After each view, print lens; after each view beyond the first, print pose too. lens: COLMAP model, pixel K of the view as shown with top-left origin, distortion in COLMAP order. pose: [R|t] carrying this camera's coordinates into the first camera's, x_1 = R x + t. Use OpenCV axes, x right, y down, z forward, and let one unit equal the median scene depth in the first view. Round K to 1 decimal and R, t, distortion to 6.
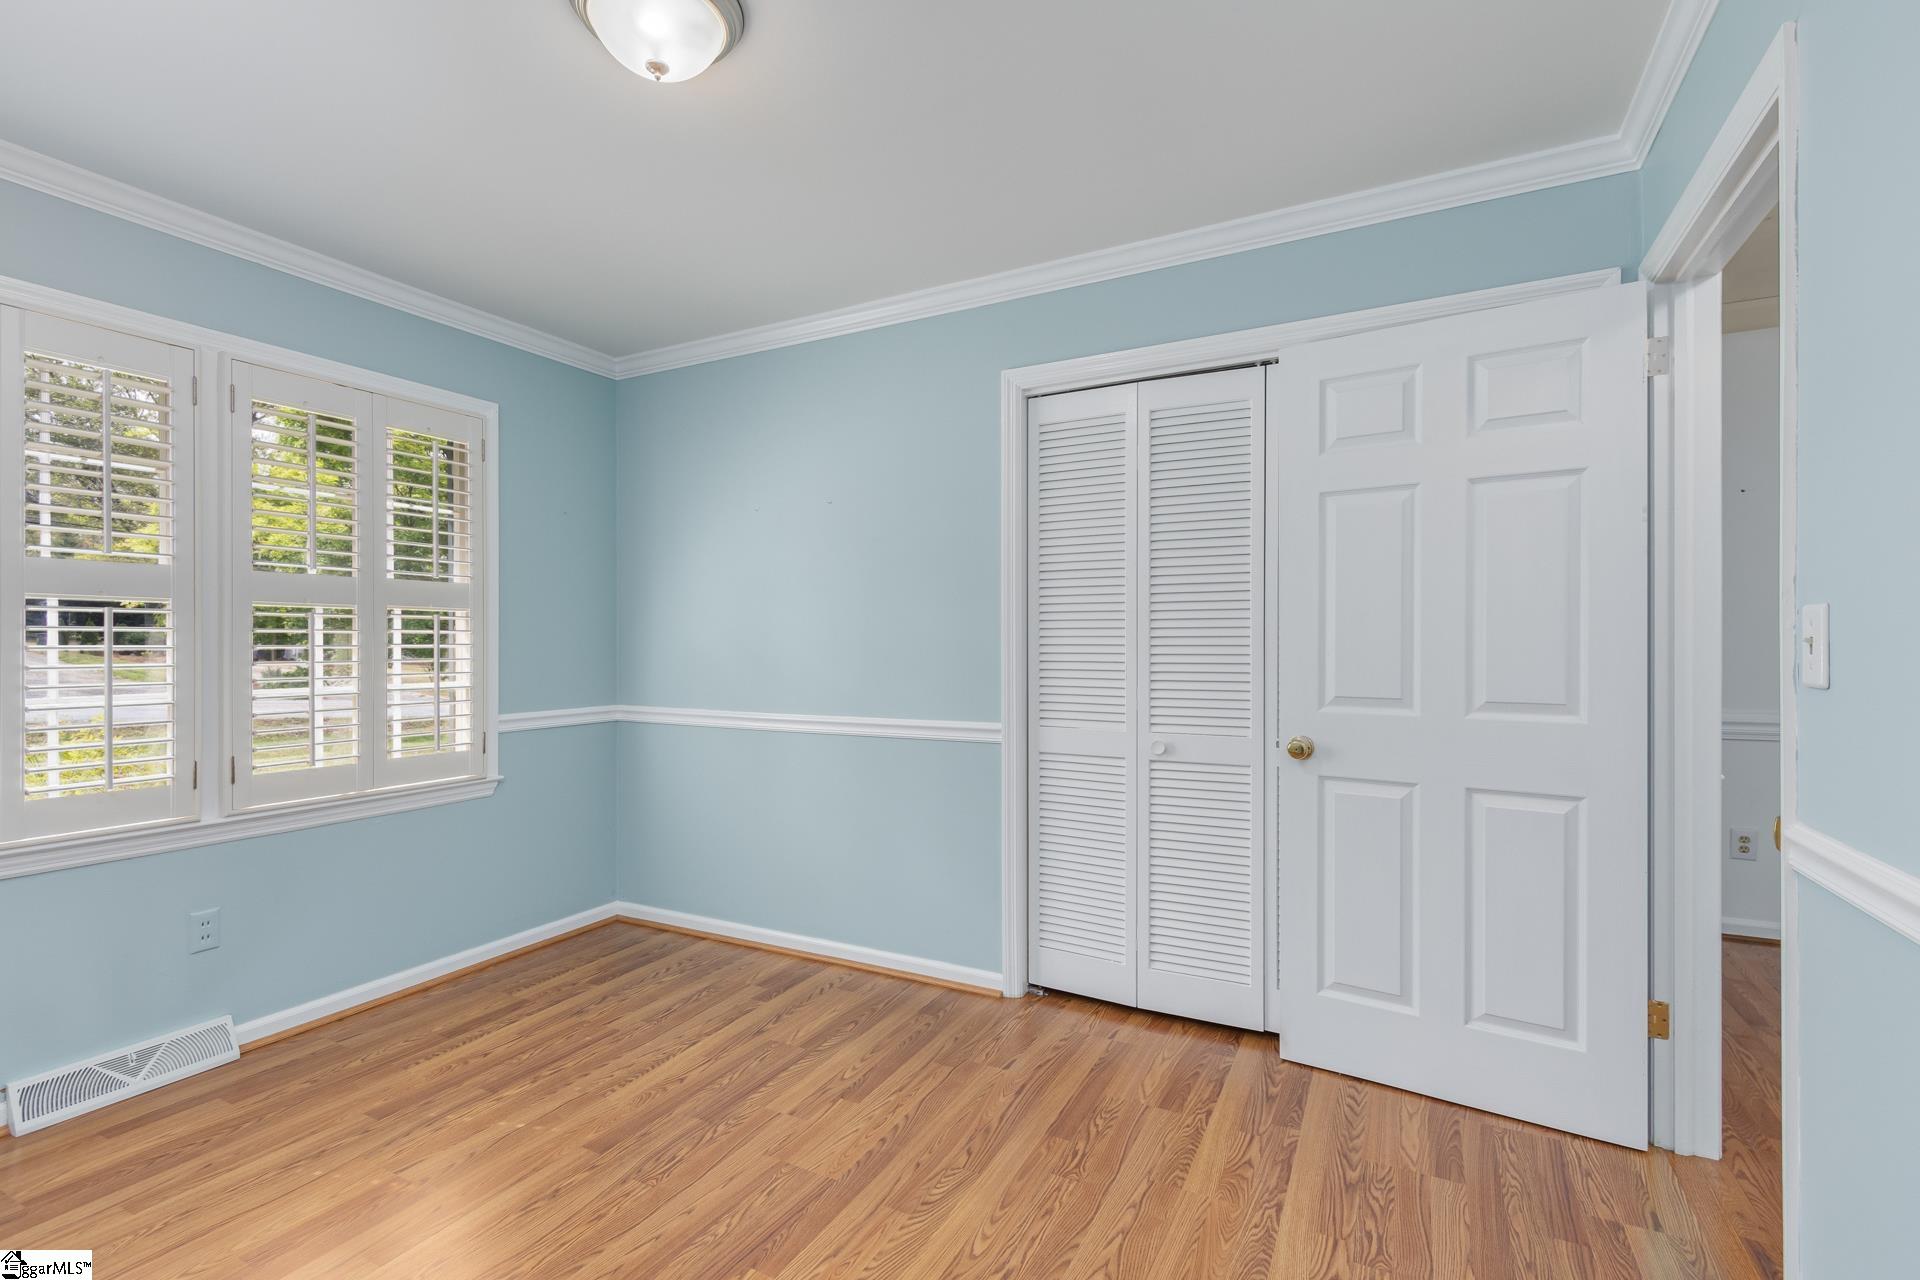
lens RADIAL K [[955.6, 0, 939.1], [0, 955.6, 637.0], [0, 0, 1]] dist [0.005263, 0.000152]
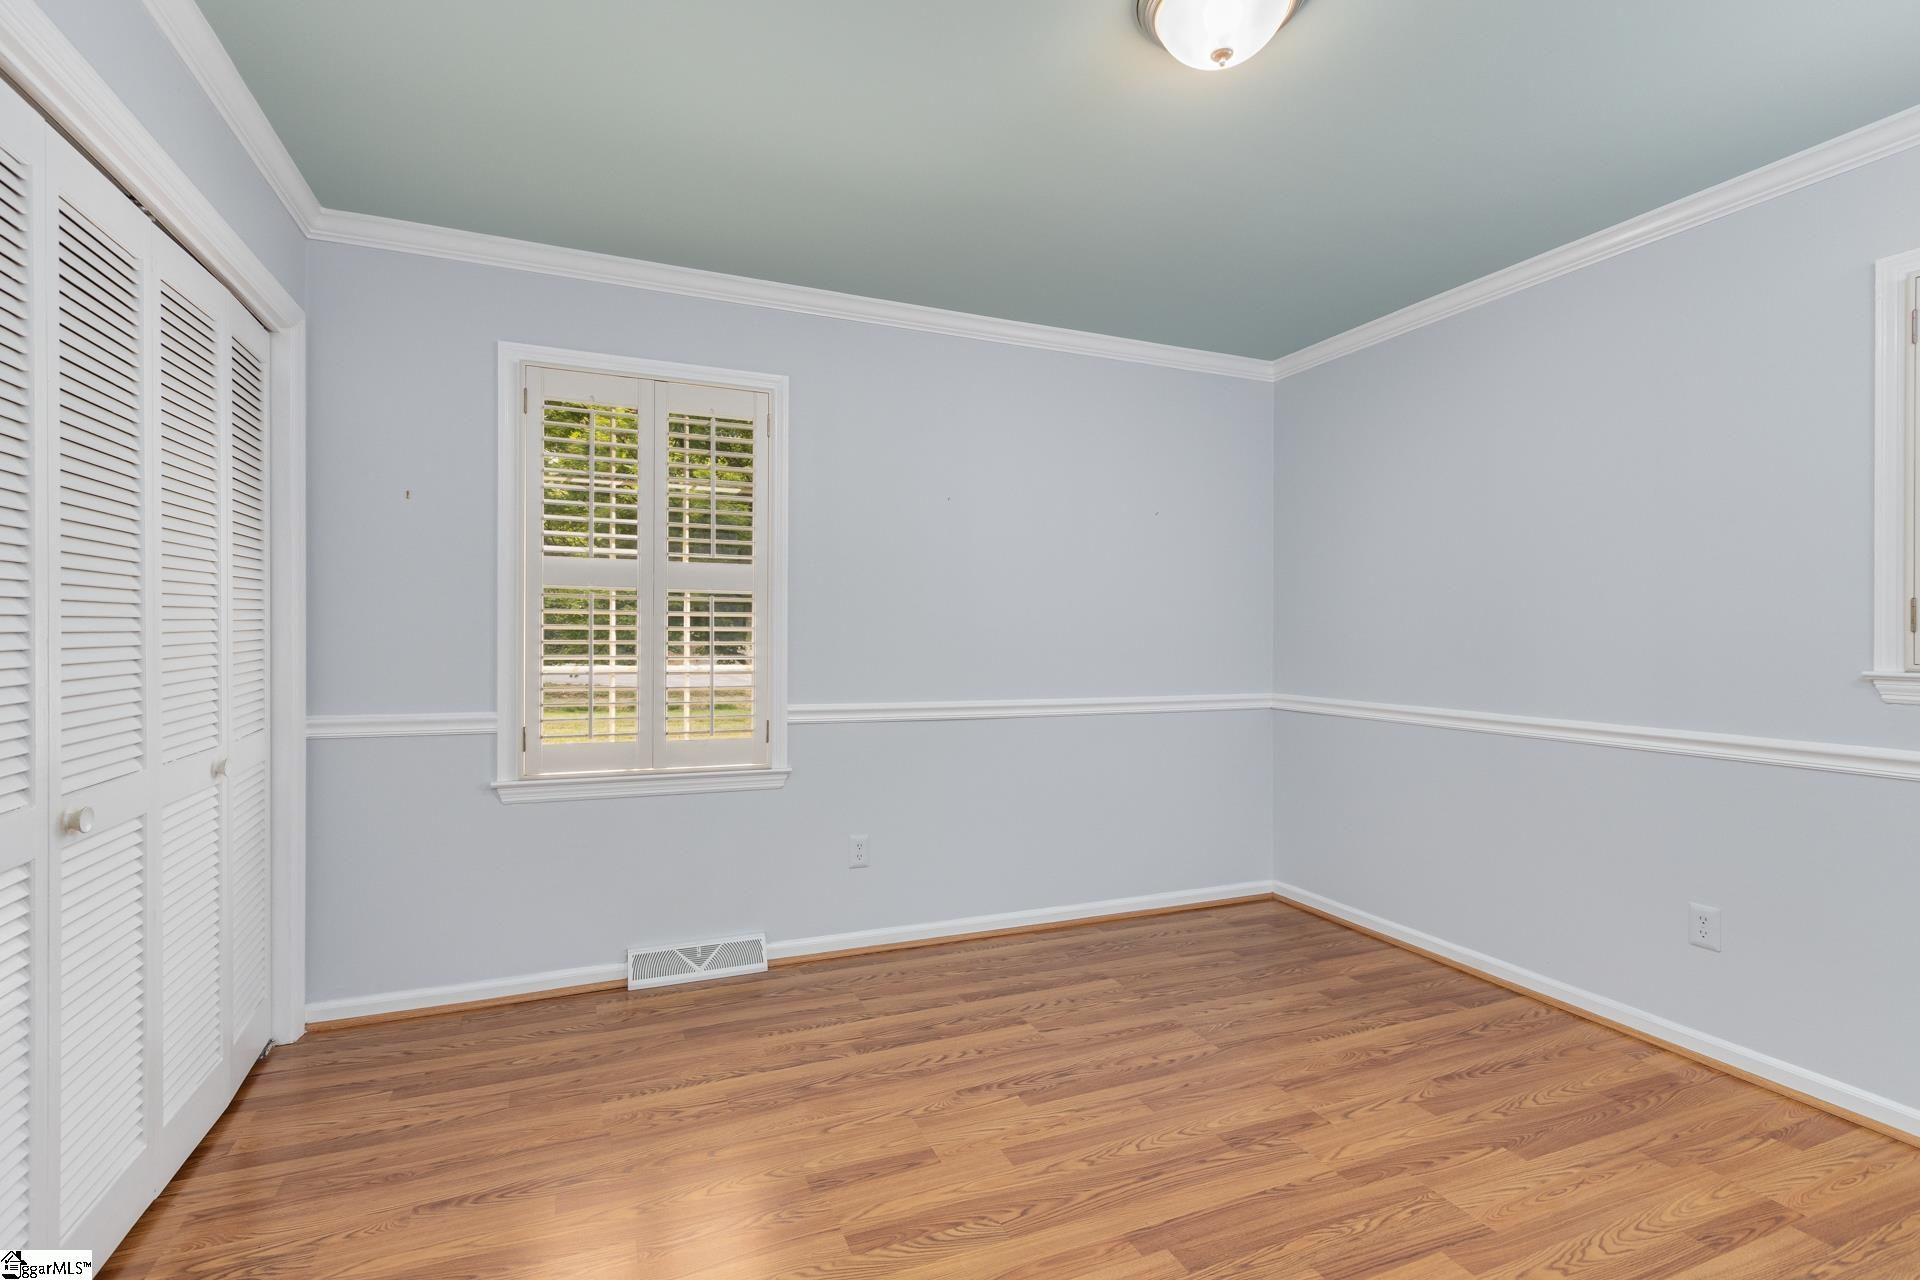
lens RADIAL K [[876.8, 0, 957.2], [0, 876.8, 617.0], [0, 0, 1]] dist [-0.018469, 0.000028]
pose [[0.771619, 0.004680, -0.636068, 0.160691], [-0.013505, 0.999868, -0.009025, 0.001493], [0.635941, 0.015554, 0.771581, 0.321601]]
